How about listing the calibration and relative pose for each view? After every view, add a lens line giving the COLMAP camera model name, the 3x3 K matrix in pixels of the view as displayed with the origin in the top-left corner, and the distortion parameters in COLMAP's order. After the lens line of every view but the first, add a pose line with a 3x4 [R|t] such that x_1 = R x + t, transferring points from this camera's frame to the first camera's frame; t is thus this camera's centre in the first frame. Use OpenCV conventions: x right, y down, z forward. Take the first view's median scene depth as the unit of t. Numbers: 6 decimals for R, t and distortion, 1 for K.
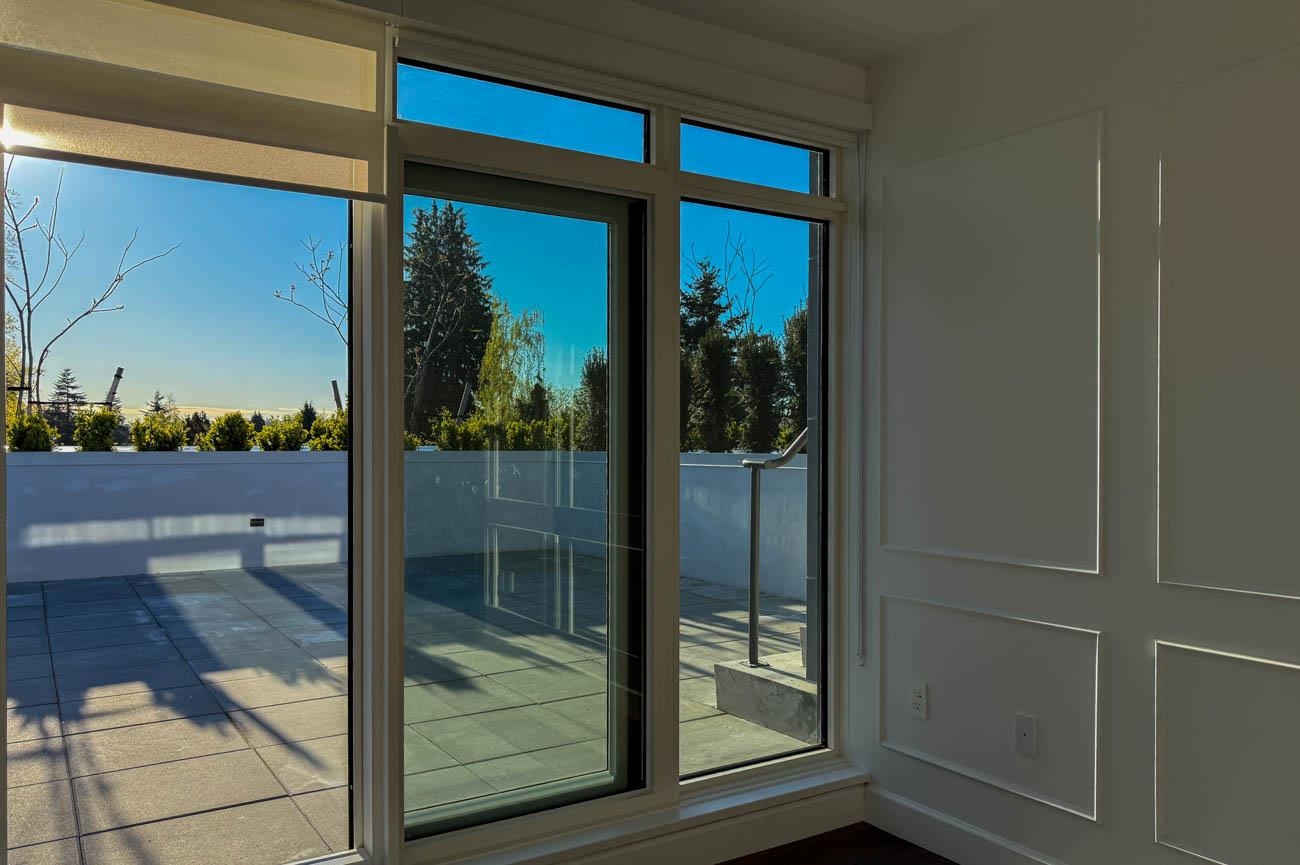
lens RADIAL K [[963.6, 0, 655.1], [0, 963.6, 434.1], [0, 0, 1]] dist [-0.012009, -0.002030]
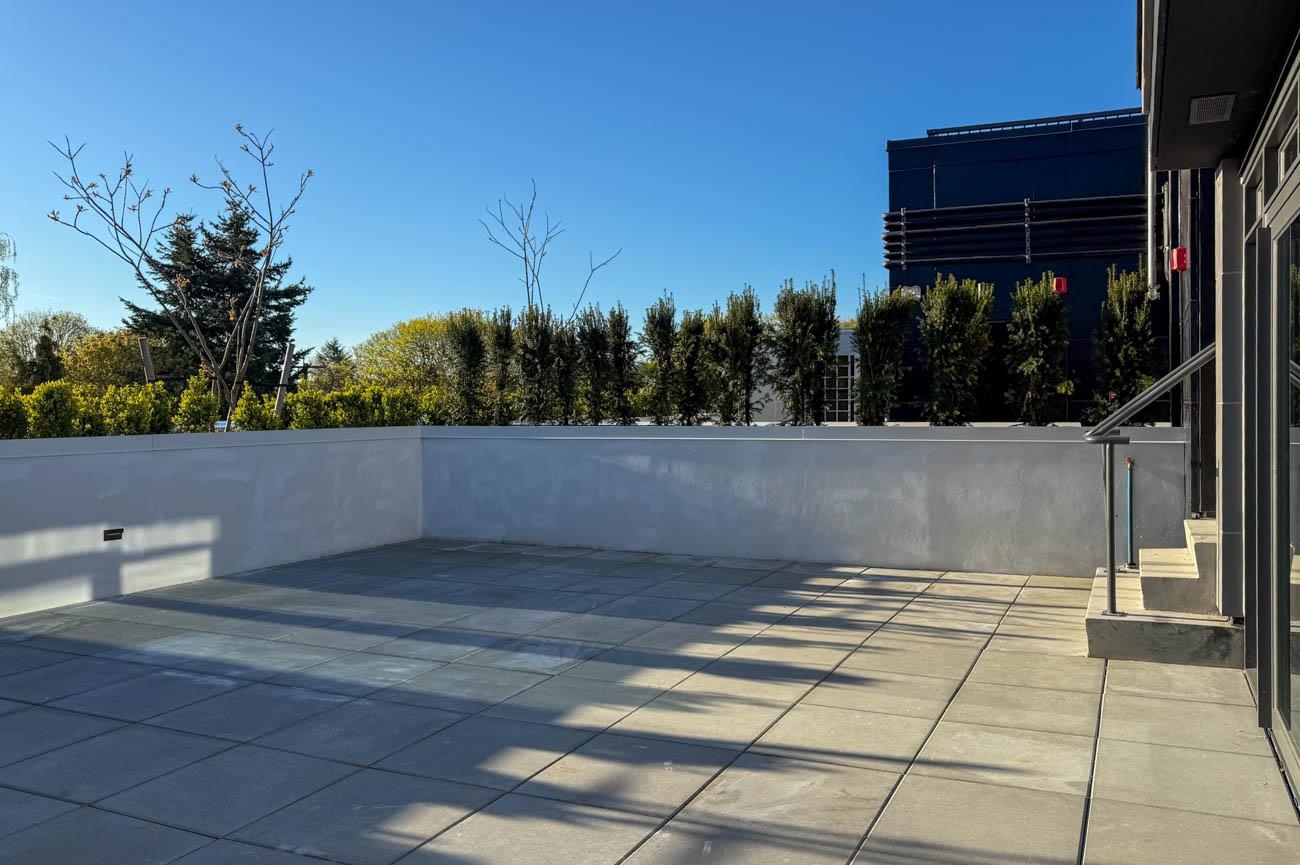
lens RADIAL K [[963.6, 0, 746.8], [0, 963.6, 400.6], [0, 0, 1]] dist [-0.012009, -0.002030]
pose [[0.824750, -0.006615, 0.565459, -0.428118], [0.003011, 0.999969, 0.007307, -0.013373], [-0.565489, -0.004323, 0.824744, 0.135667]]
